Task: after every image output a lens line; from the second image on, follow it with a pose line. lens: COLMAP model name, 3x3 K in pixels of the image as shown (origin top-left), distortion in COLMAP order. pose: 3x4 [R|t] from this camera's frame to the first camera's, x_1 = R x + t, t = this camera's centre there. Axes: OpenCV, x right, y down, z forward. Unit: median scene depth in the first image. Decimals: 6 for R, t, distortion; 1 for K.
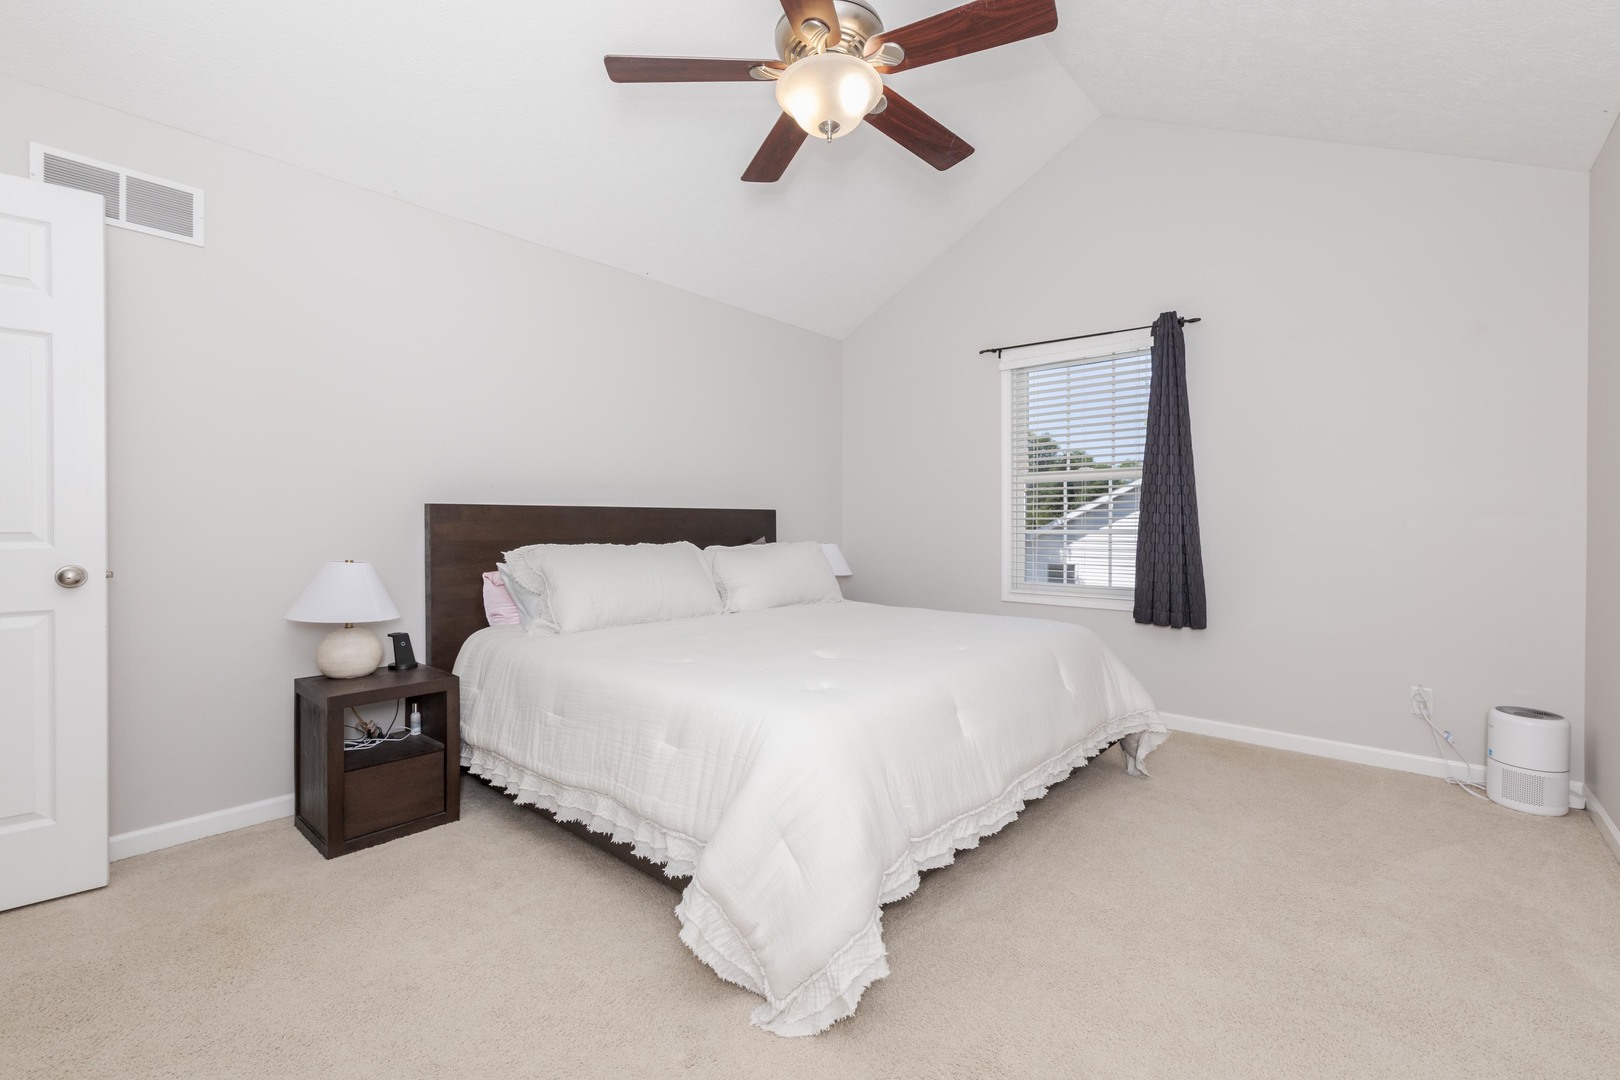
lens RADIAL K [[692.7, 0, 836.2], [0, 692.7, 530.0], [0, 0, 1]] dist [-0.000755, 0.000058]
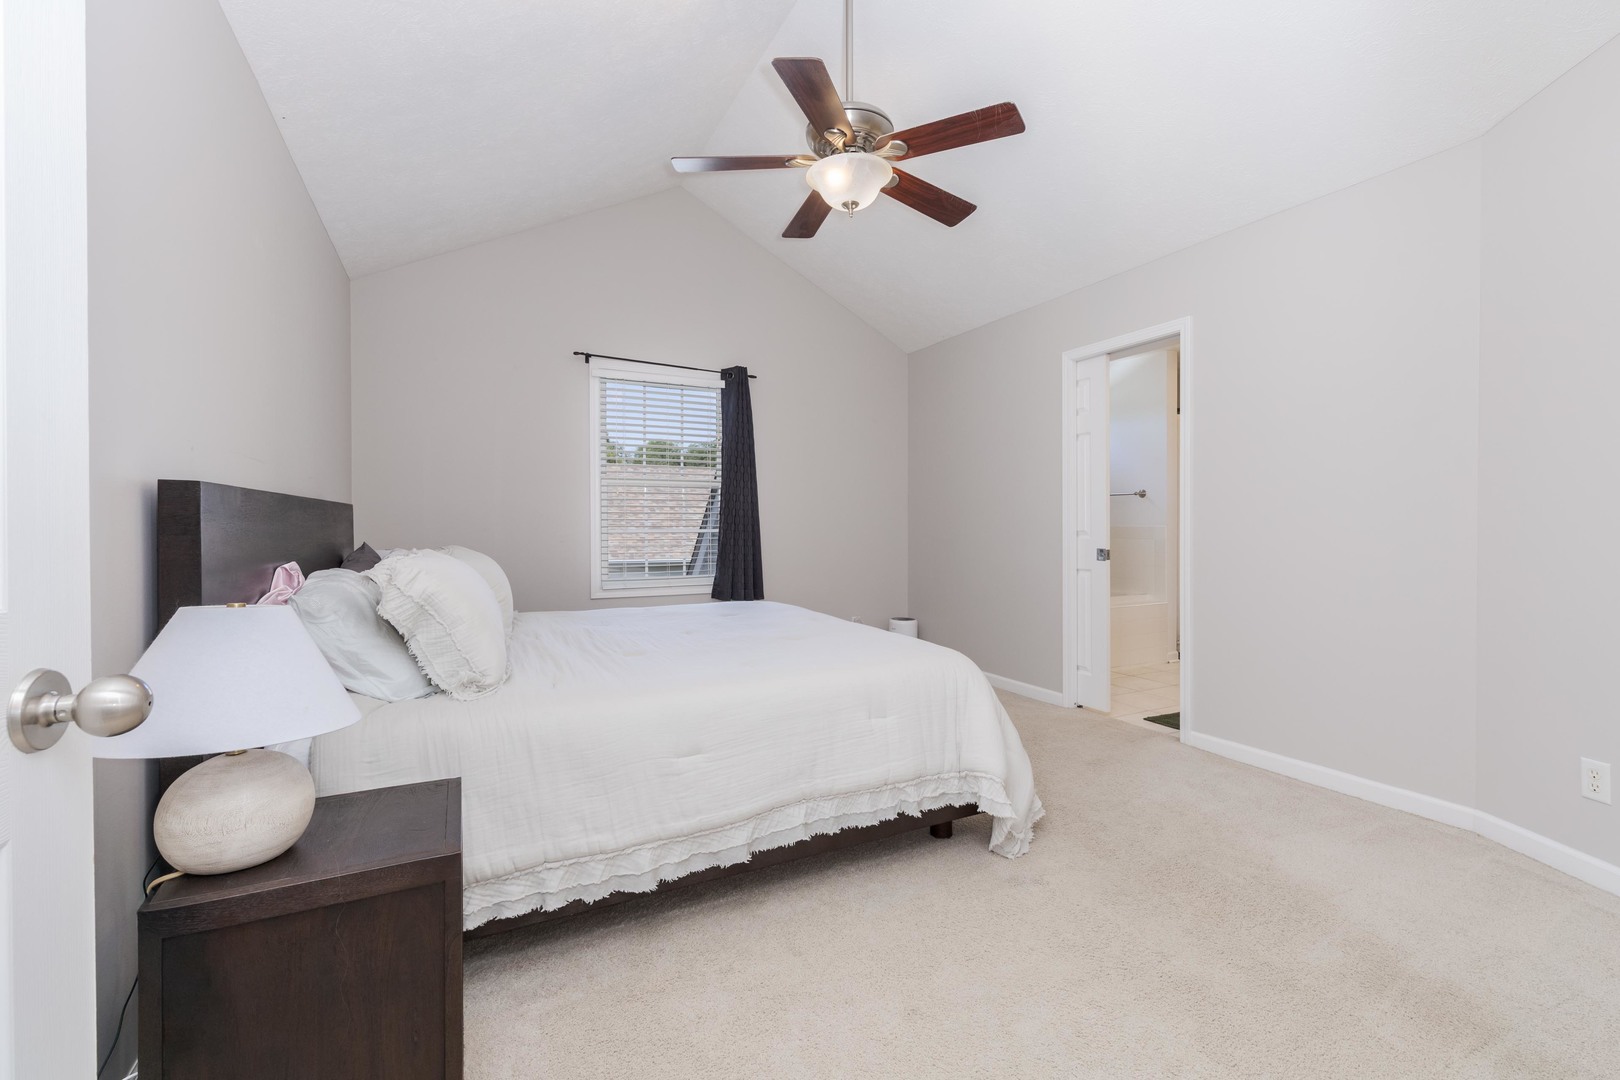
lens RADIAL K [[692.7, 0, 836.2], [0, 692.7, 530.0], [0, 0, 1]] dist [-0.000755, 0.000058]
pose [[0.366081, -0.006638, 0.930559, -0.771104], [0.011080, 0.999935, 0.002774, 0.000365], [-0.930517, 0.009295, 0.366131, 0.373847]]
